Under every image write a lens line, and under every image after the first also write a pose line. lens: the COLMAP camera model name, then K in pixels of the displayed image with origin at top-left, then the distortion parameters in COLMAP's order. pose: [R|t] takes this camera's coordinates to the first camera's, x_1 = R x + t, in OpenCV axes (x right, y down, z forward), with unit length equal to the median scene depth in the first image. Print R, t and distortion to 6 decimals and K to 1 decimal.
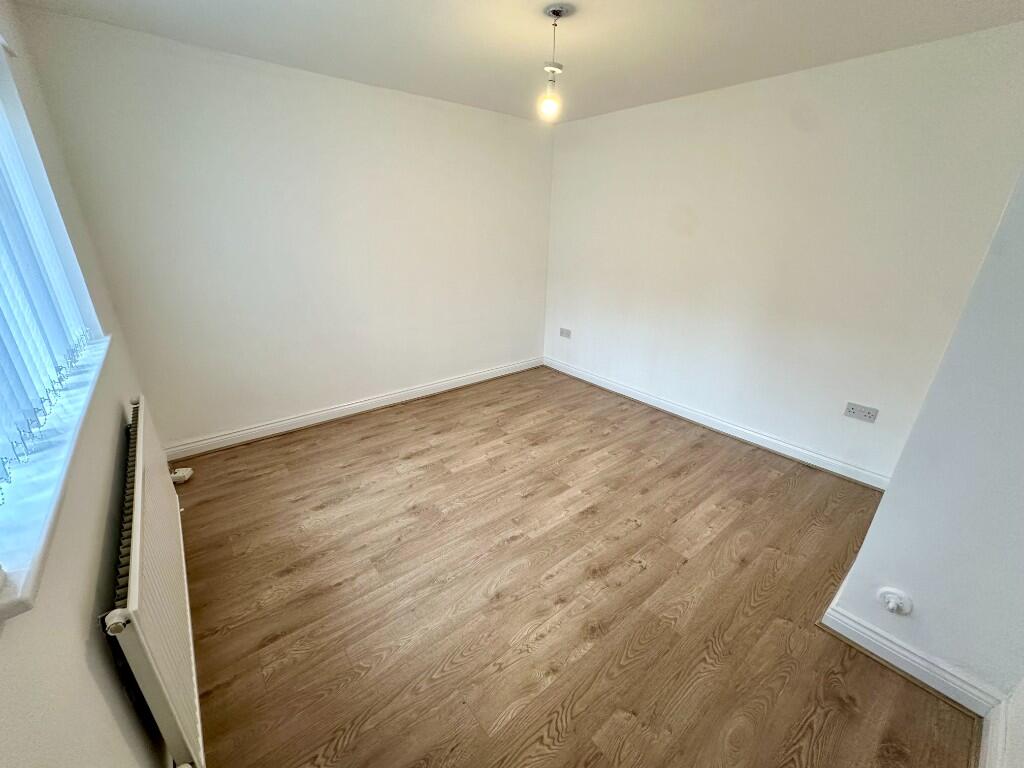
lens RADIAL K [[407.9, 0, 512.0], [0, 407.9, 384.0], [0, 0, 1]] dist [-0.000671, 0.000011]
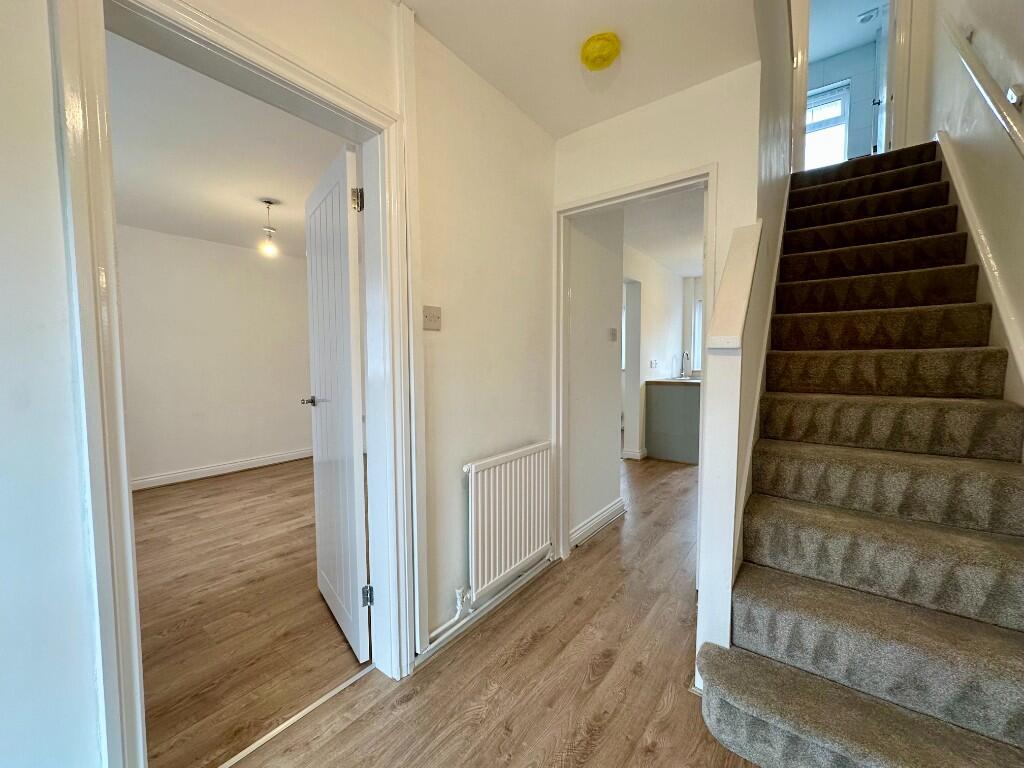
lens RADIAL K [[407.9, 0, 512.0], [0, 407.9, 384.0], [0, 0, 1]] dist [-0.000671, 0.000011]
pose [[0.969505, -0.033905, 0.242713, 0.495489], [0.105968, 0.951009, -0.290435, 0.317246], [-0.220975, 0.307298, 0.925601, -0.435226]]
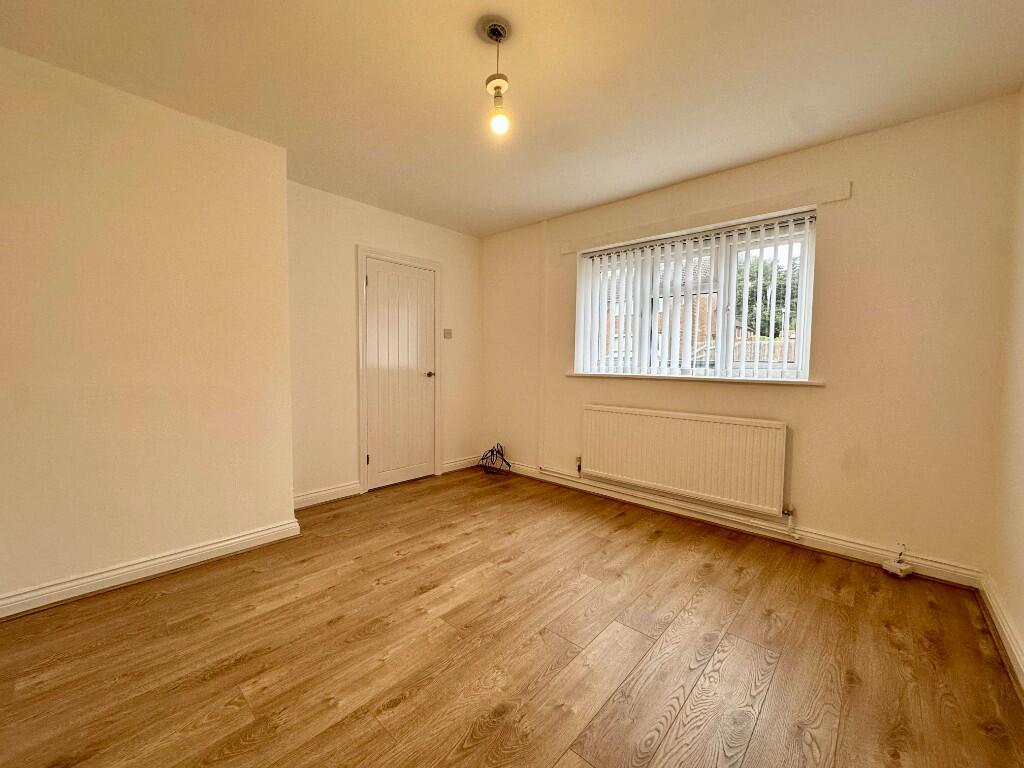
lens RADIAL K [[407.9, 0, 512.0], [0, 407.9, 384.0], [0, 0, 1]] dist [-0.000671, 0.000011]
pose [[-0.987851, -0.018515, -0.154294, 0.146694], [-0.080832, 0.909212, 0.408412, -0.439515], [0.132724, 0.415922, -0.899663, 1.575203]]
